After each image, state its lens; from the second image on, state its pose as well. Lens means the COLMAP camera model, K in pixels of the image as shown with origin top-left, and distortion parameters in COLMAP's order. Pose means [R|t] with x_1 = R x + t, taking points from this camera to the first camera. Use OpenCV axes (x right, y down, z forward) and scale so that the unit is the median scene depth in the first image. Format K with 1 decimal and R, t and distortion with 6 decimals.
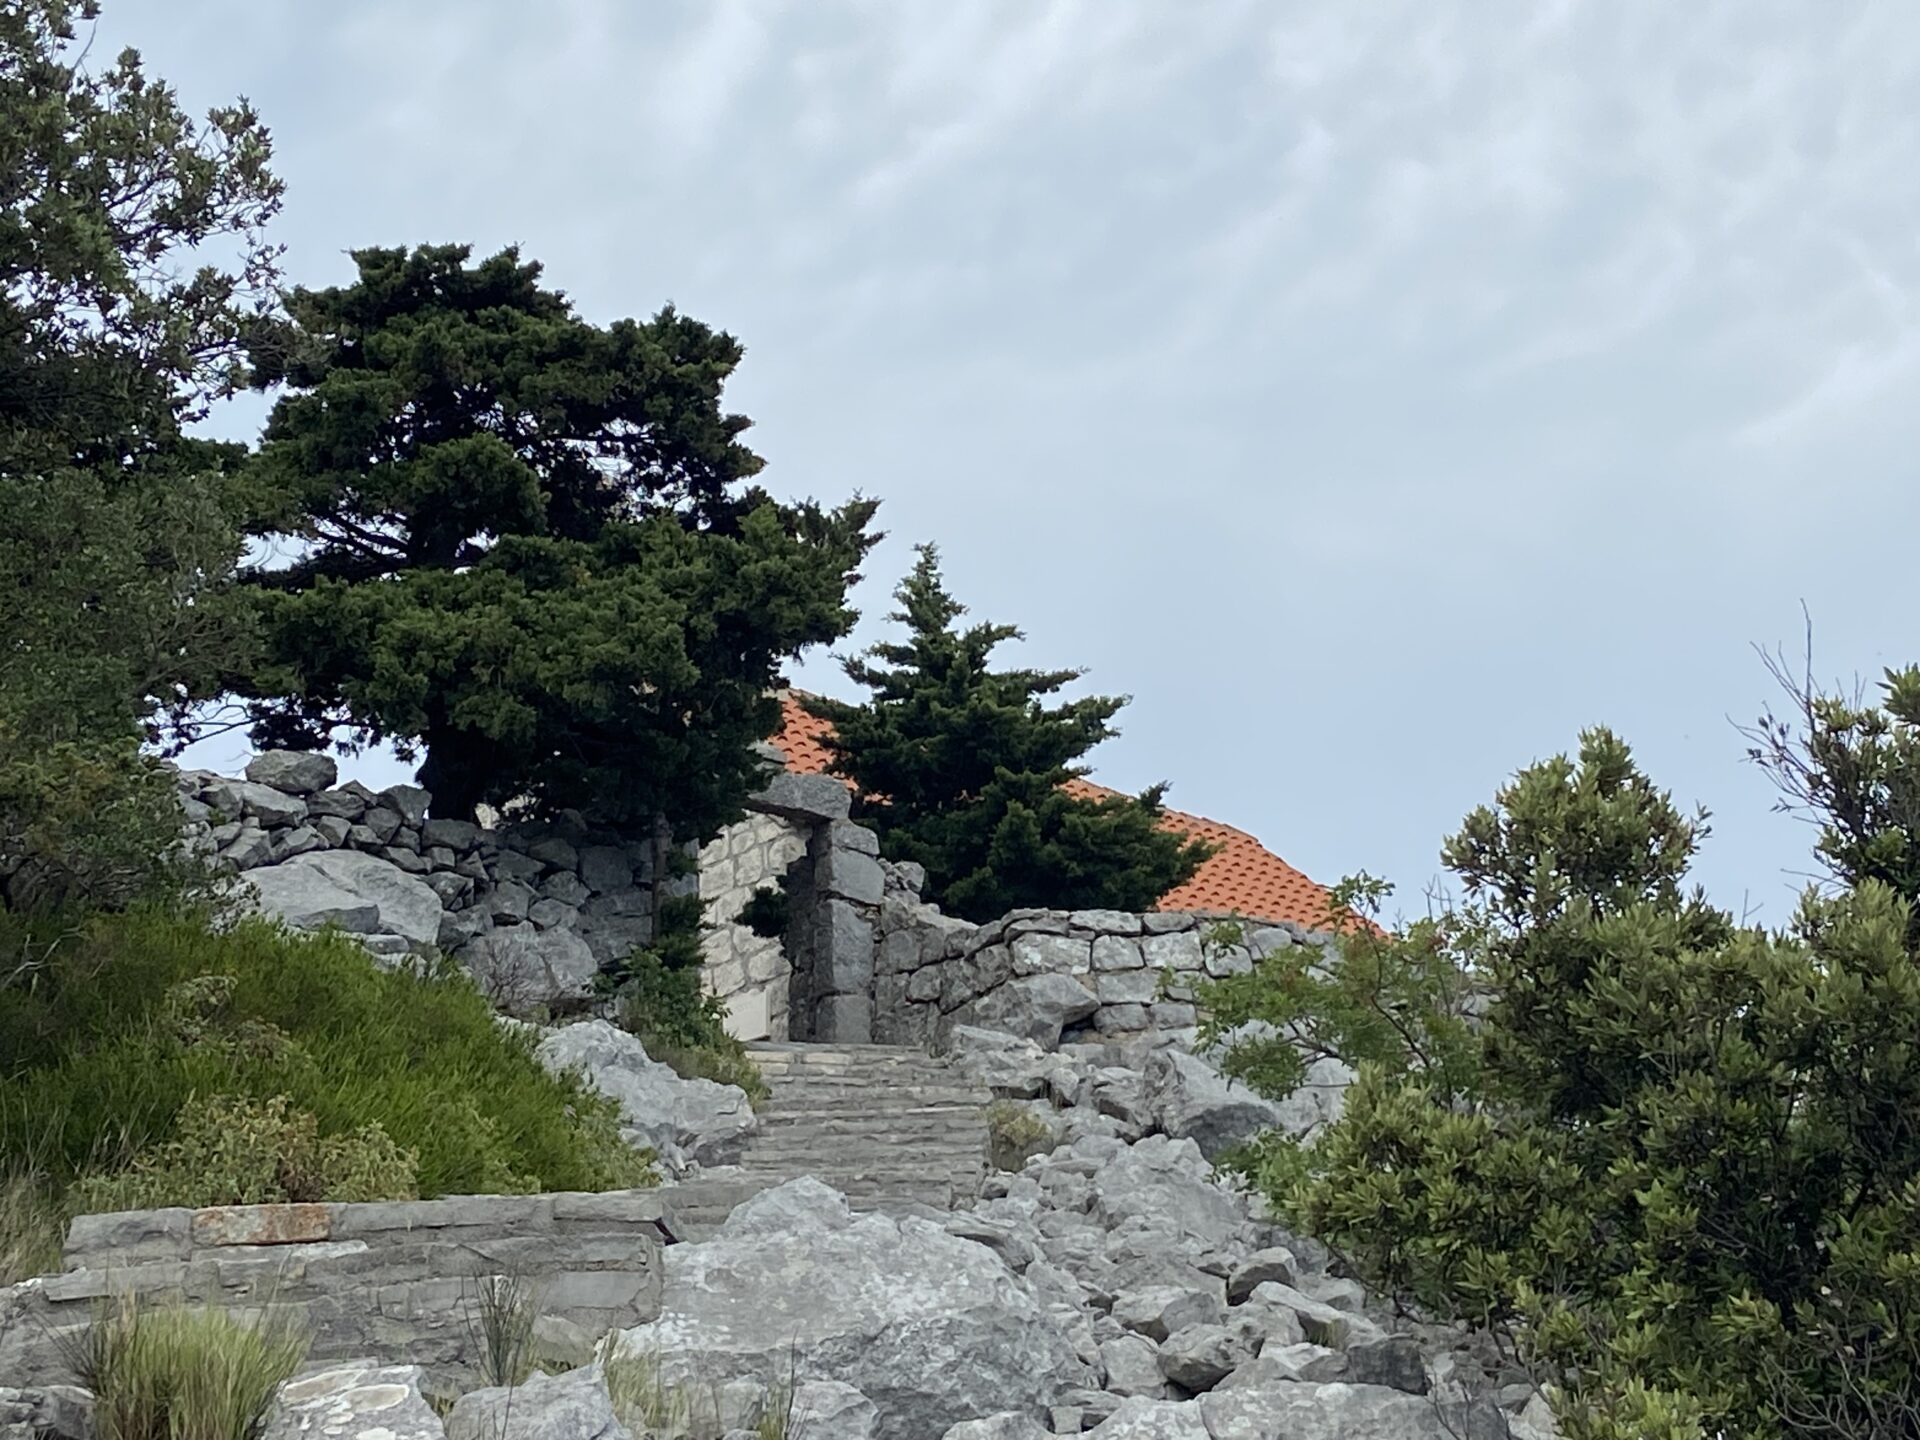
lens RADIAL K [[3702.5, 0, 961.7], [0, 3702.5, 719.4], [0, 0, 1]] dist [0.060168, 0.000000]
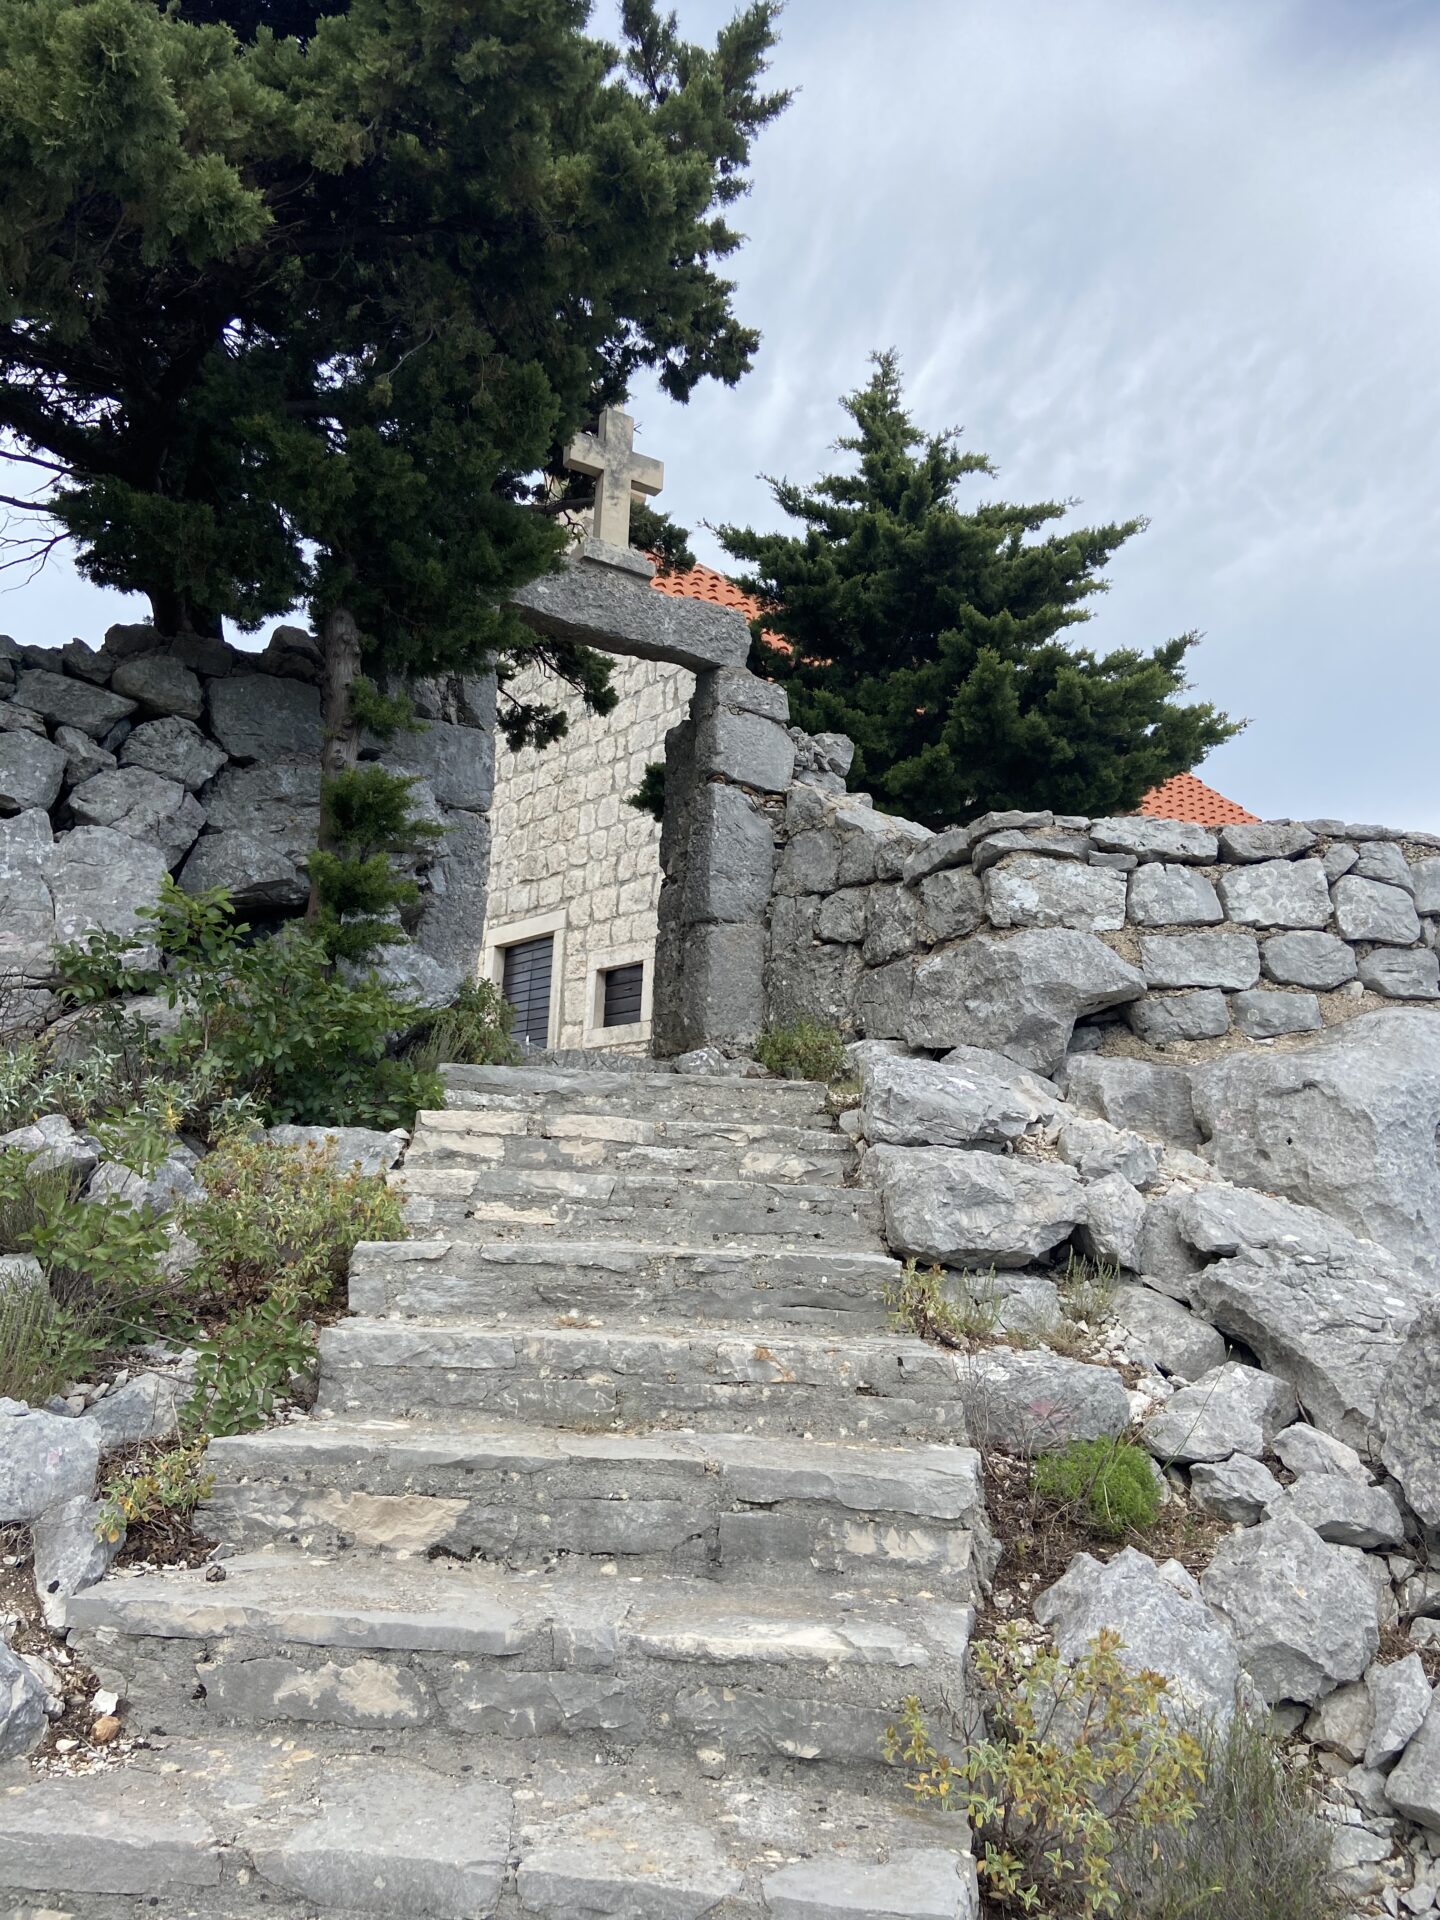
lens RADIAL K [[1445.6, 0, 714.4], [0, 1445.6, 933.3], [0, 0, 1]] dist [0.123277, -0.142814]
pose [[0.990607, 0.043890, -0.129505, 0.001152], [-0.022678, 0.986704, 0.160935, 0.033333], [0.134847, -0.156486, 0.978432, 0.743720]]
